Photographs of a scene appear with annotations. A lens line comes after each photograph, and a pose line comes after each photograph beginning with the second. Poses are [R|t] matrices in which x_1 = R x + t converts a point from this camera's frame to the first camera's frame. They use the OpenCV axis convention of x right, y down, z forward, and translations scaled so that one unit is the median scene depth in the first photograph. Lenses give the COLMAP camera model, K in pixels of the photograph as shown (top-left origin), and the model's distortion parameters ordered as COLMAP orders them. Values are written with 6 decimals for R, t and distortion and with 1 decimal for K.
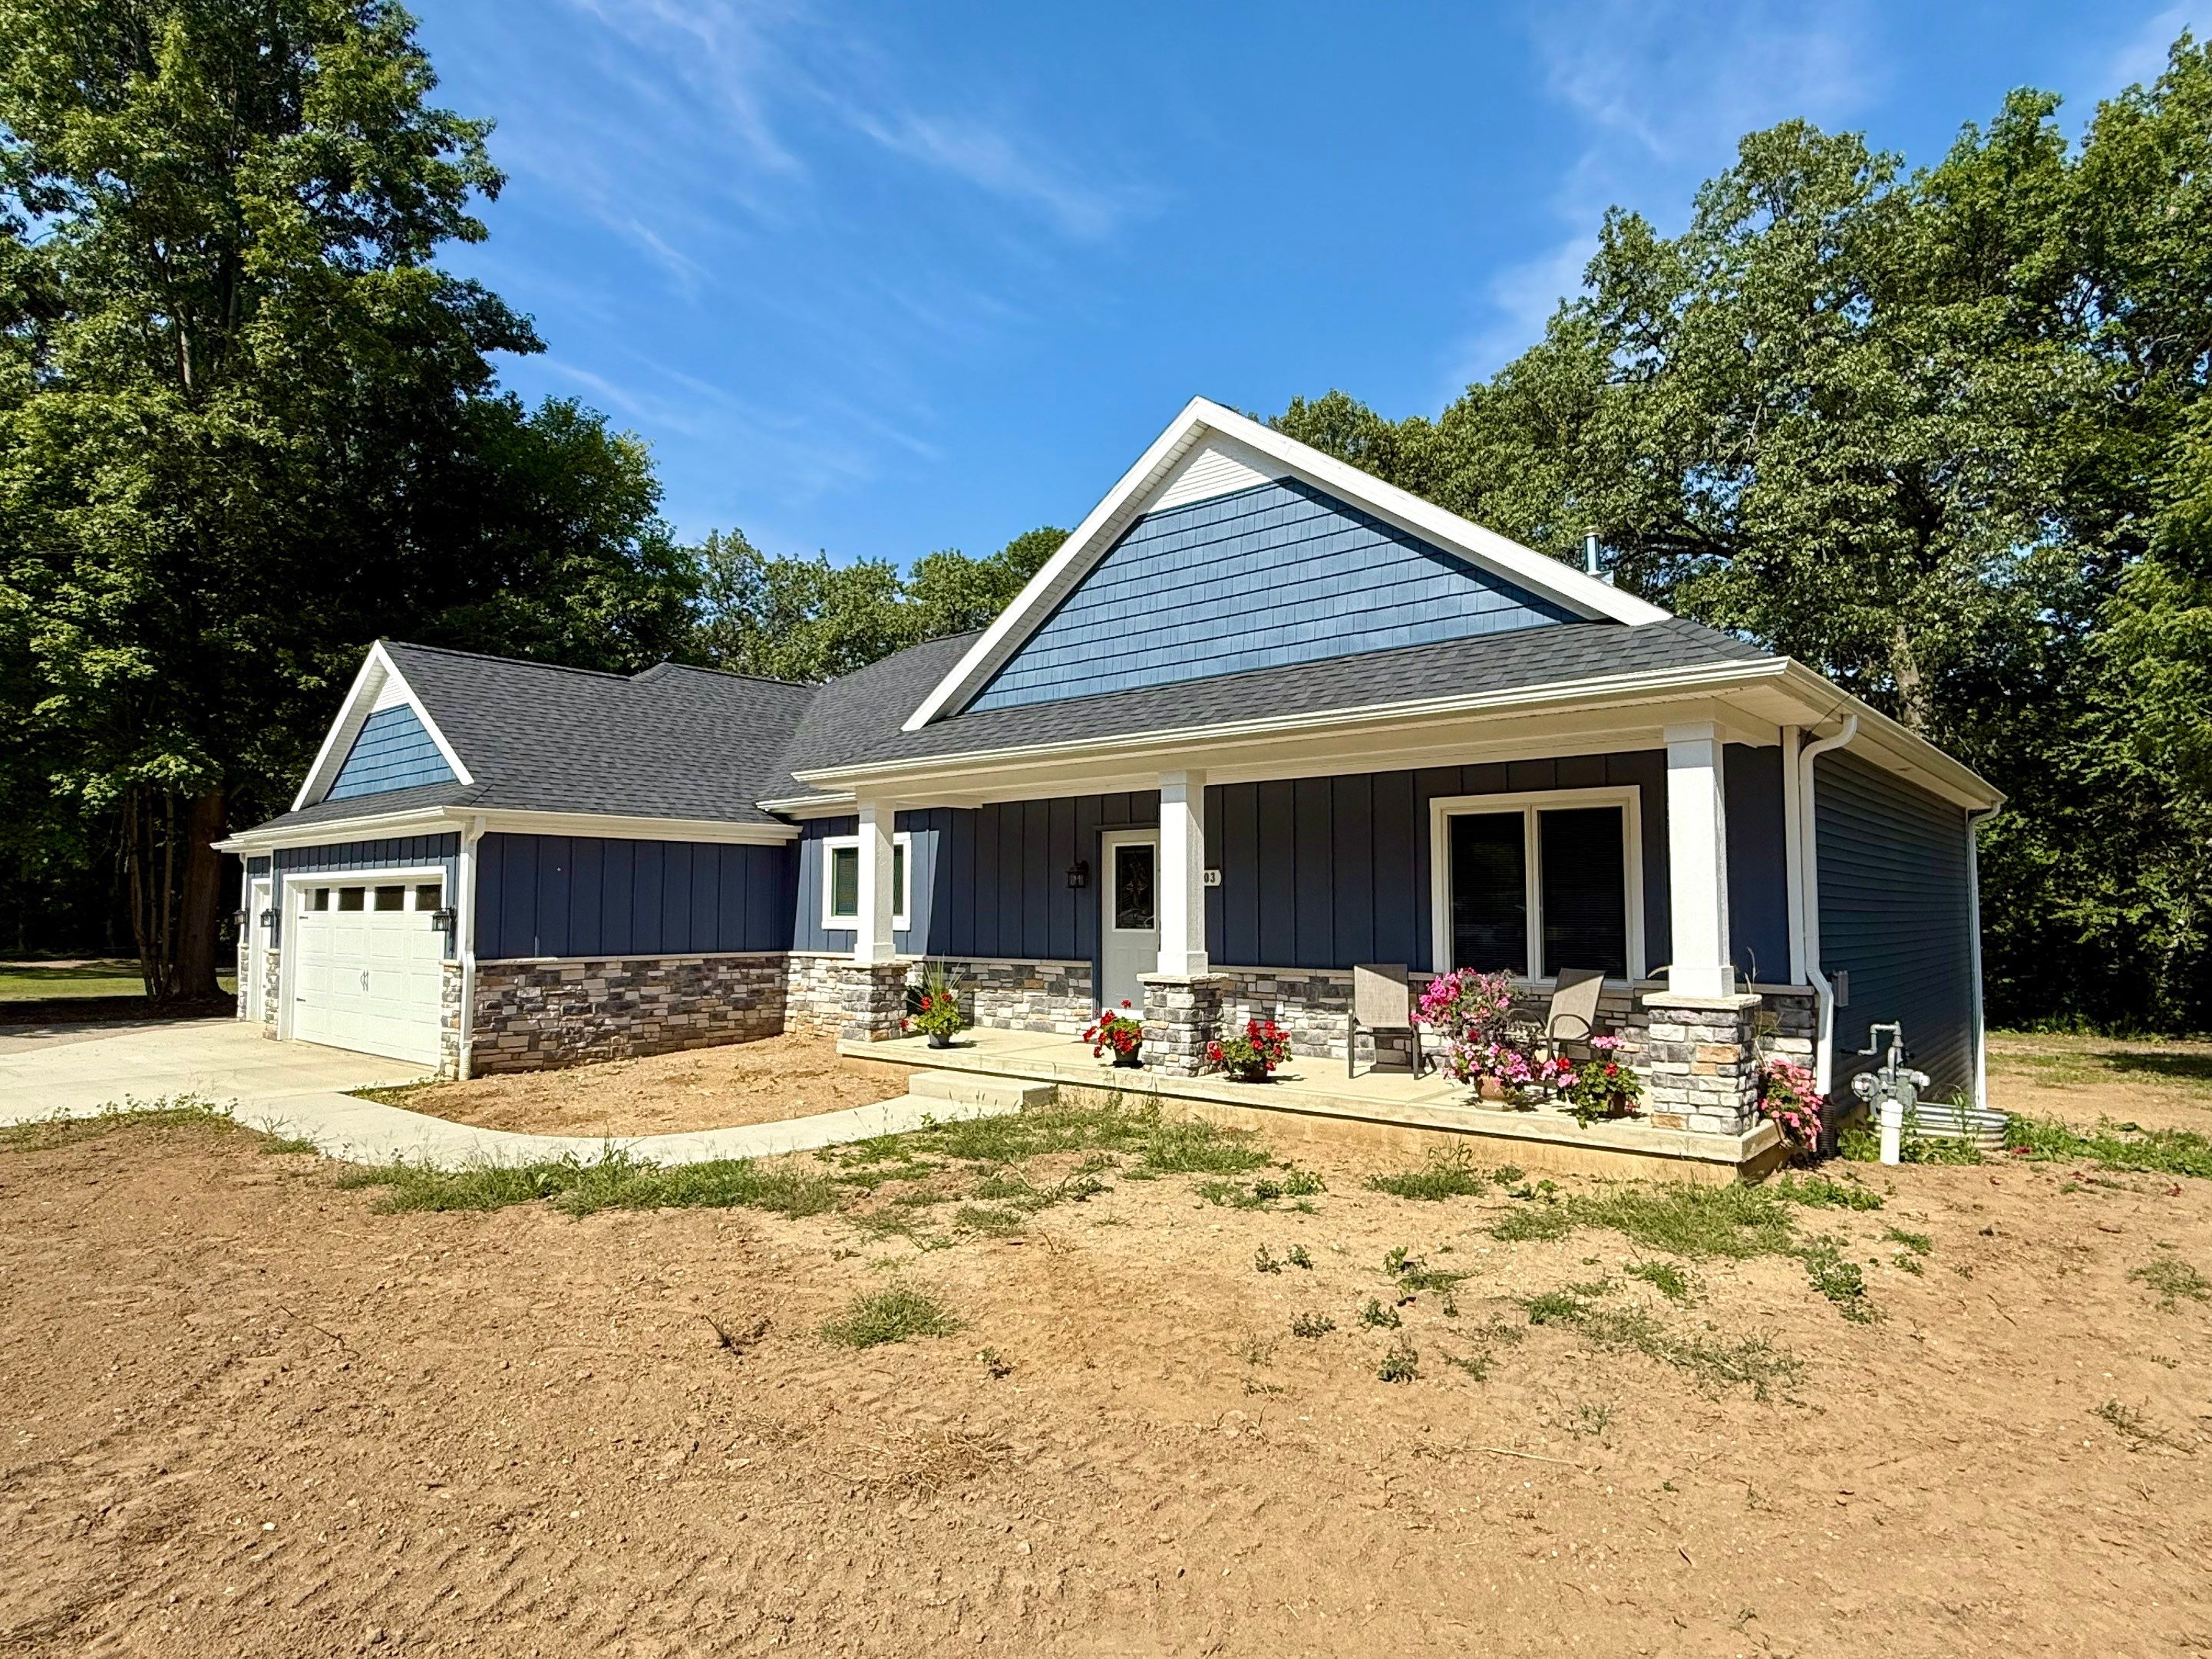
lens RADIAL K [[1230.5, 0, 1098.9], [0, 1230.5, 832.6], [0, 0, 1]] dist [0.002211, -0.002138]
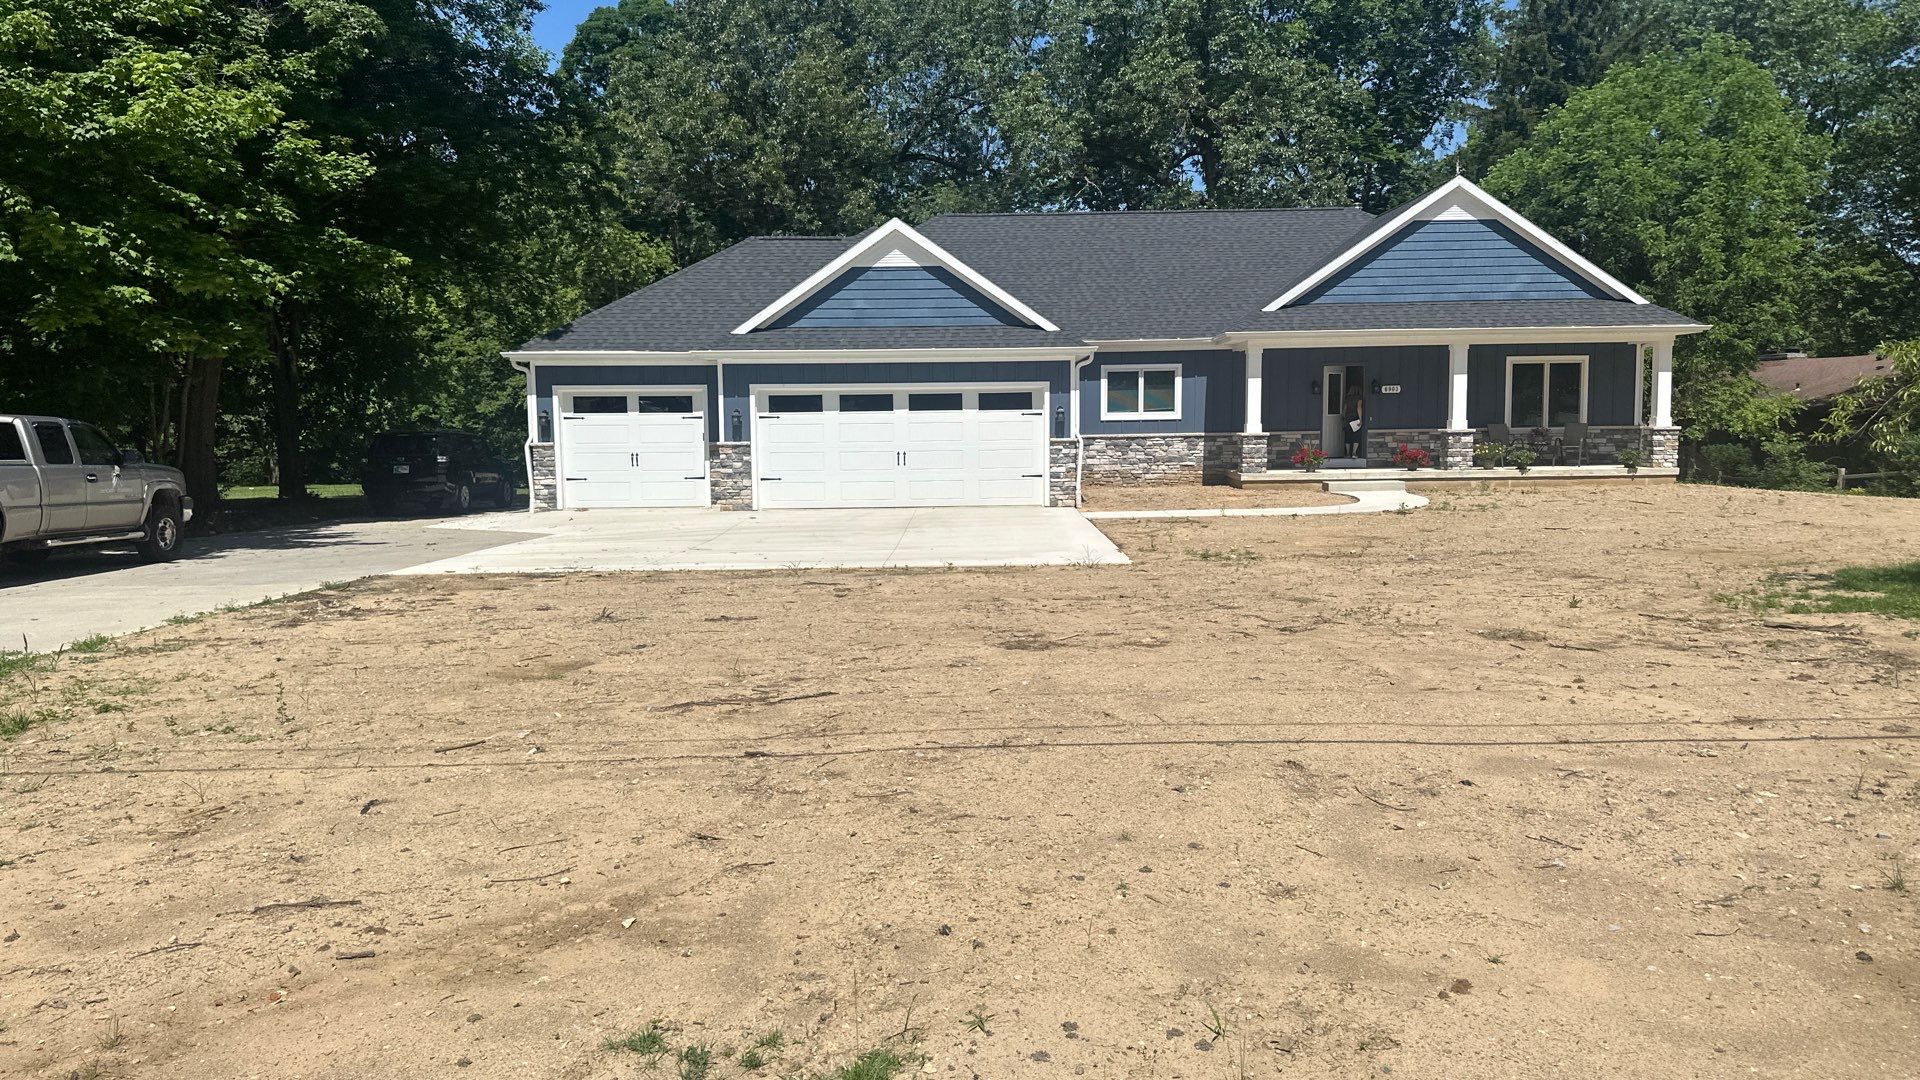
lens RADIAL K [[1316.7, 0, 959.9], [0, 1316.7, 544.0], [0, 0, 1]] dist [0.171039, -0.376363]
pose [[0.763077, -0.070776, 0.642420, -1.799784], [-0.028871, 0.989261, 0.143282, -0.007648], [-0.645662, -0.127883, 0.752839, -0.281376]]
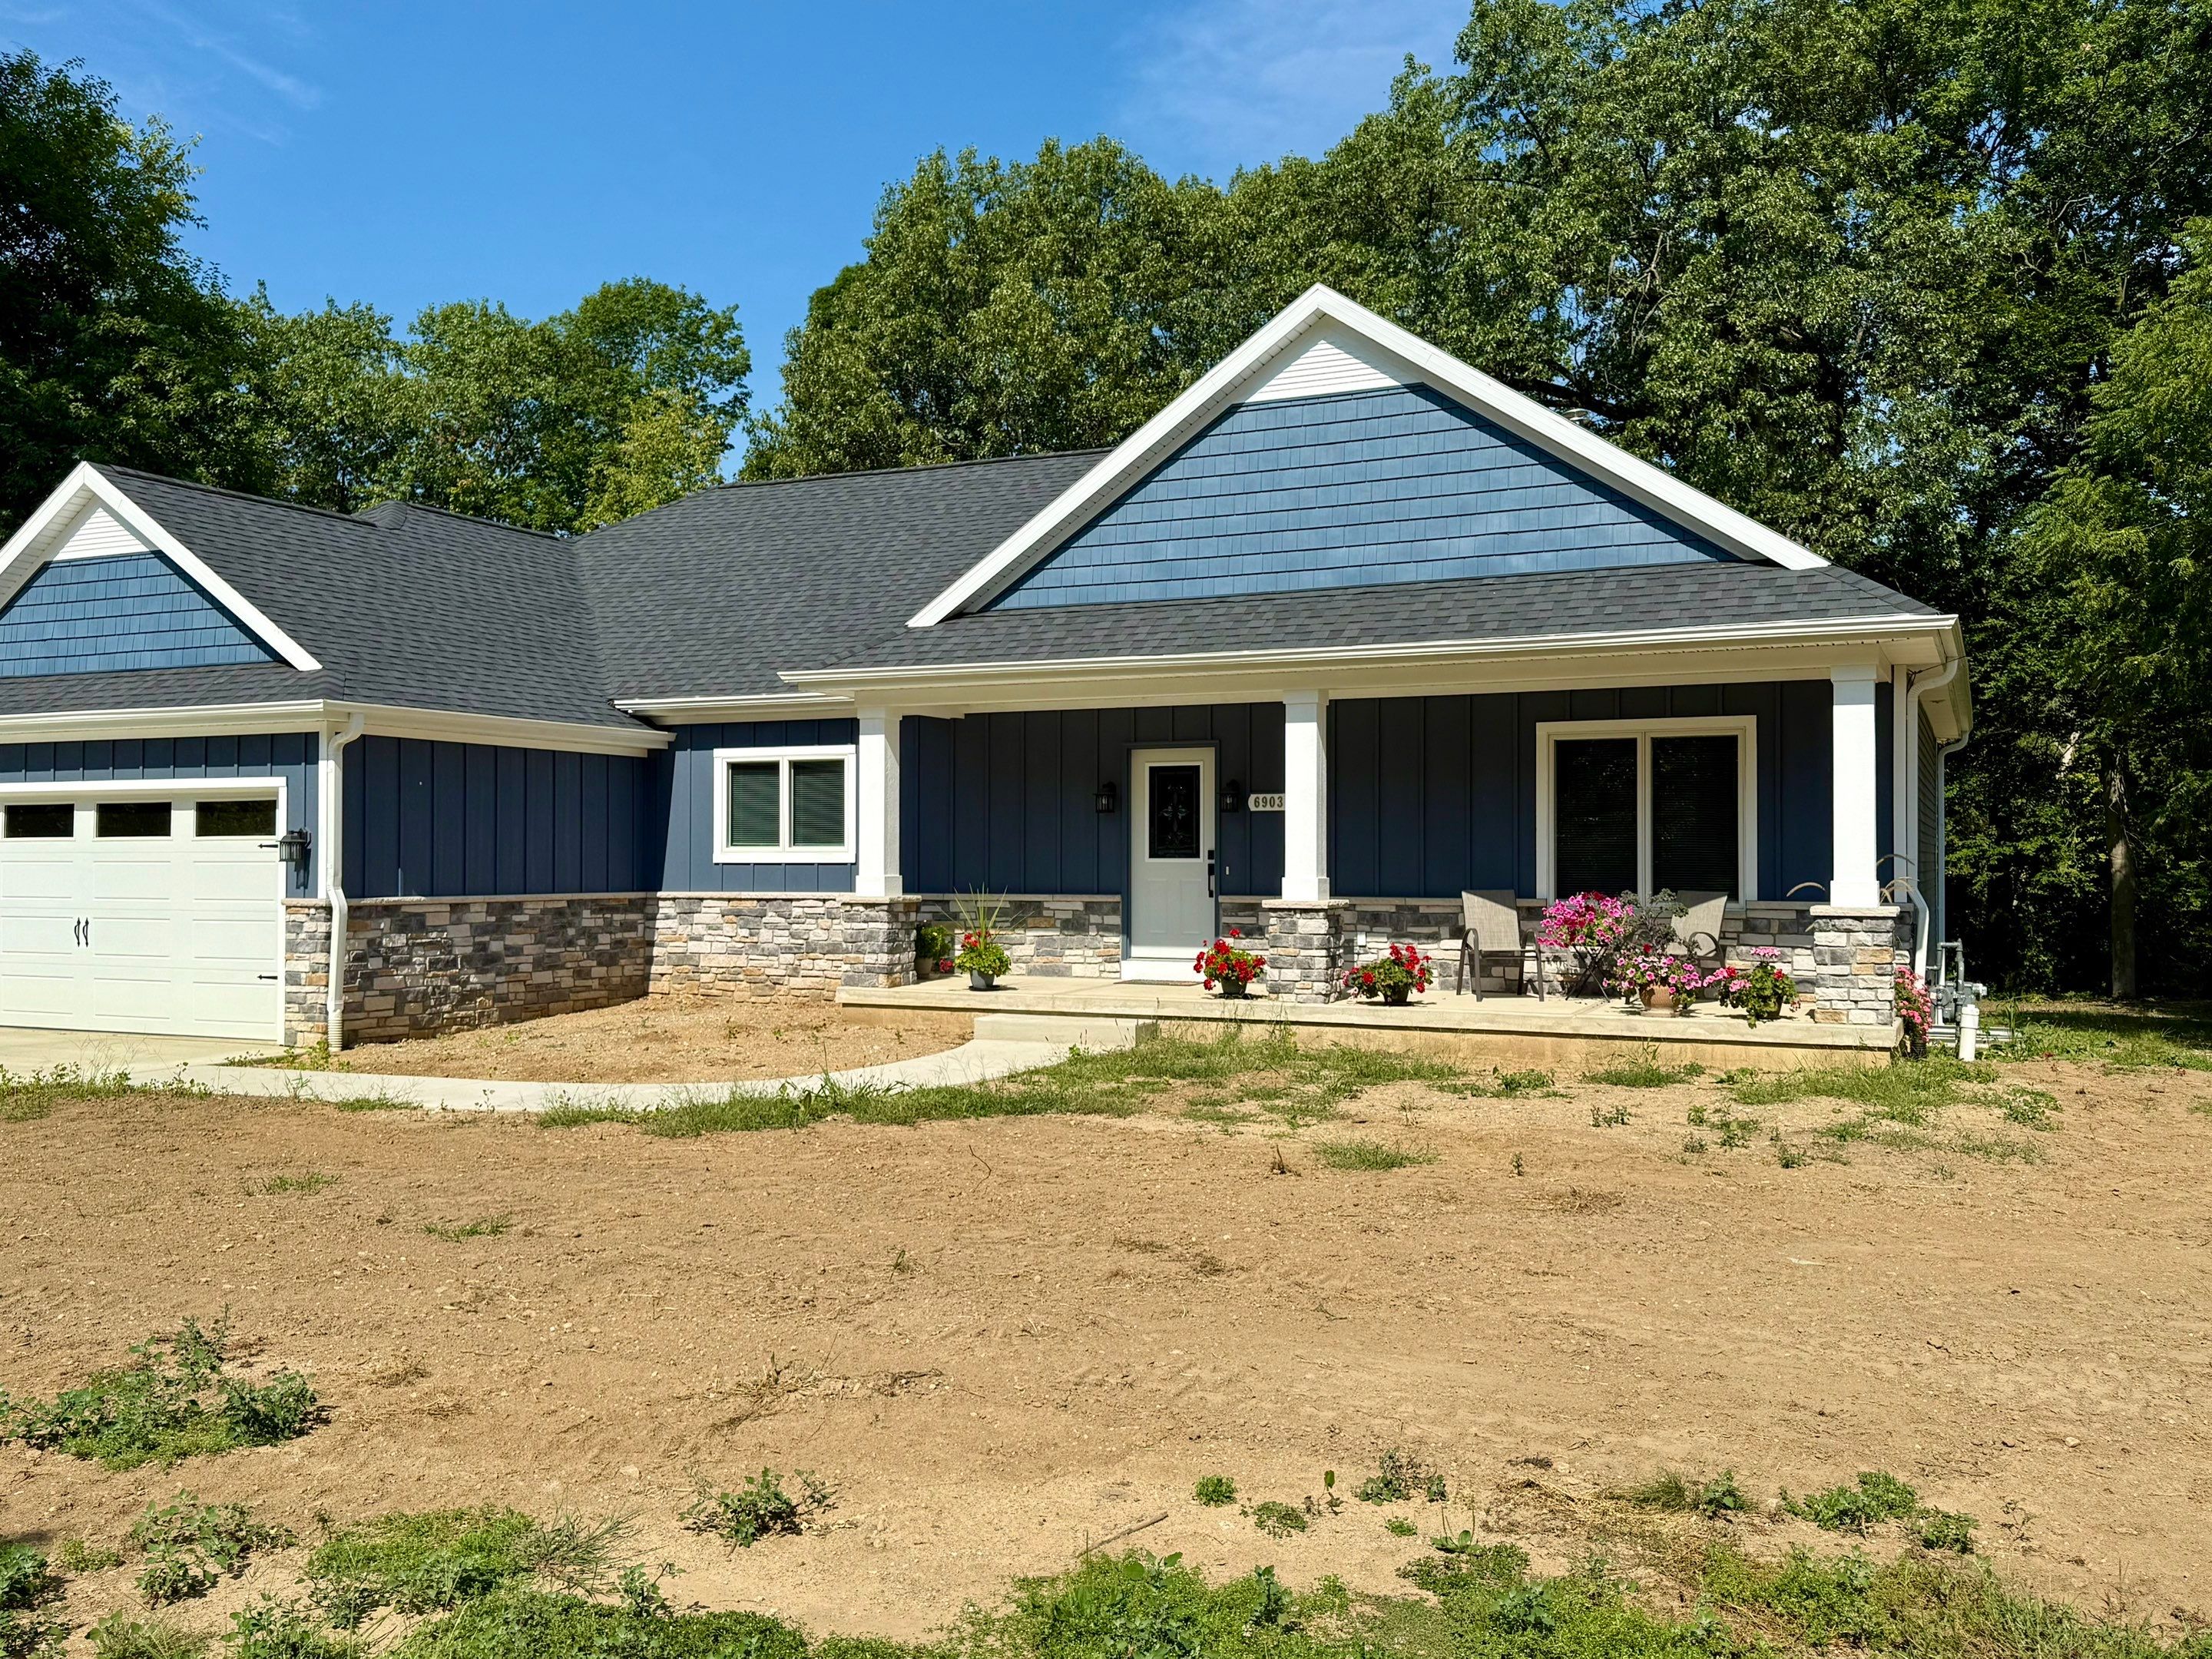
lens RADIAL K [[1836.2, 0, 1096.9], [0, 1836.2, 833.1], [0, 0, 1]] dist [0.176917, -0.357520]
pose [[0.962886, 0.005715, 0.269850, -0.365104], [-0.018735, 0.998780, 0.045699, -0.000468], [-0.269259, -0.049059, 0.961817, -0.262027]]
